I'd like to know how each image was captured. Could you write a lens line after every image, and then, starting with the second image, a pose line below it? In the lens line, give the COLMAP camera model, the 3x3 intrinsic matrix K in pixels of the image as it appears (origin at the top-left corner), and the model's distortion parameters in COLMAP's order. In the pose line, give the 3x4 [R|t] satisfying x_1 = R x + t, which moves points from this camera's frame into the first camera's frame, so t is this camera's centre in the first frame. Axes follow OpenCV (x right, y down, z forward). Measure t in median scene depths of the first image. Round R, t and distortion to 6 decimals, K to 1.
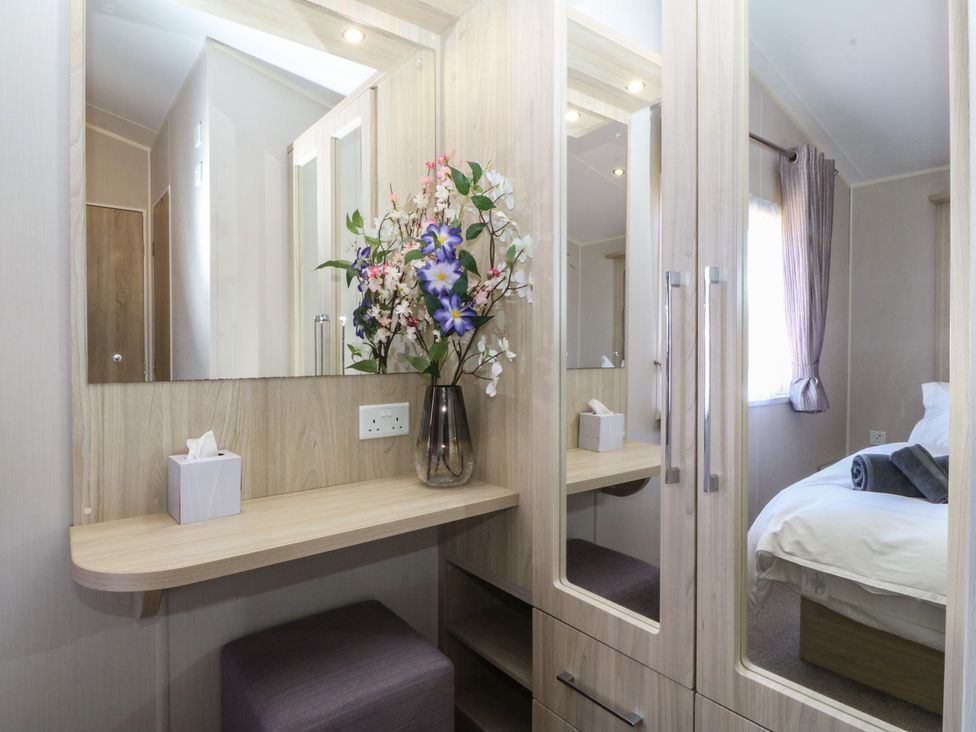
lens RADIAL K [[554.7, 0, 488.0], [0, 554.7, 366.0], [0, 0, 1]] dist [0.002585, -0.000039]
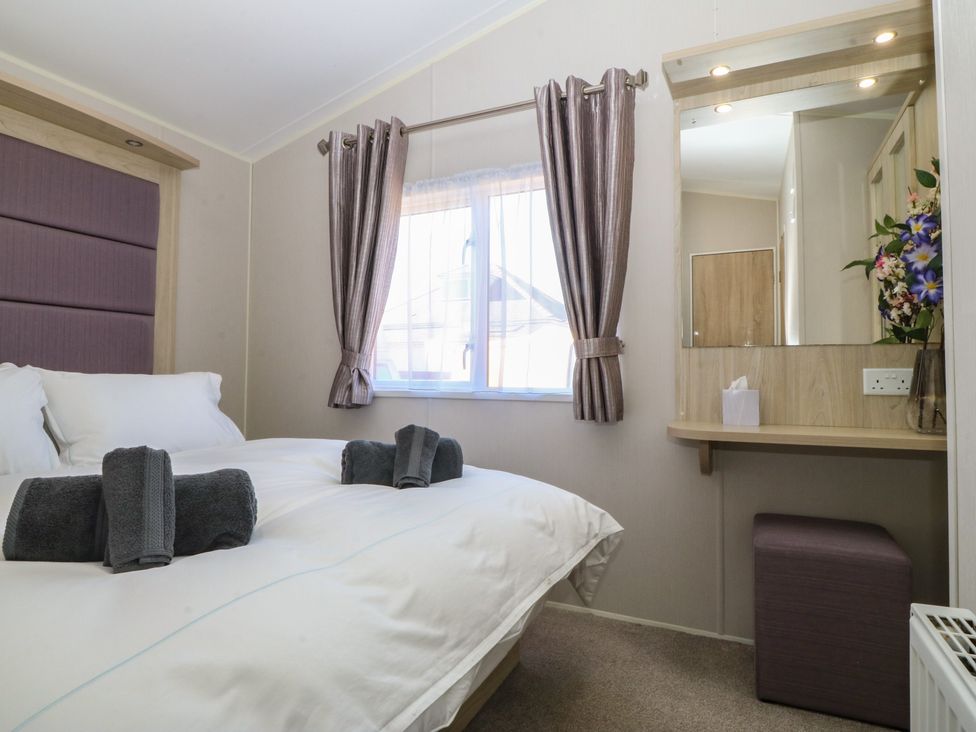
lens RADIAL K [[521.2, 0, 487.3], [0, 521.2, 354.5], [0, 0, 1]] dist [0.003925, -0.016375]
pose [[0.446440, -0.024850, -0.894469, 0.481976], [-0.034806, 0.998376, -0.045109, 0.131088], [0.894136, 0.051271, 0.444850, -0.335245]]
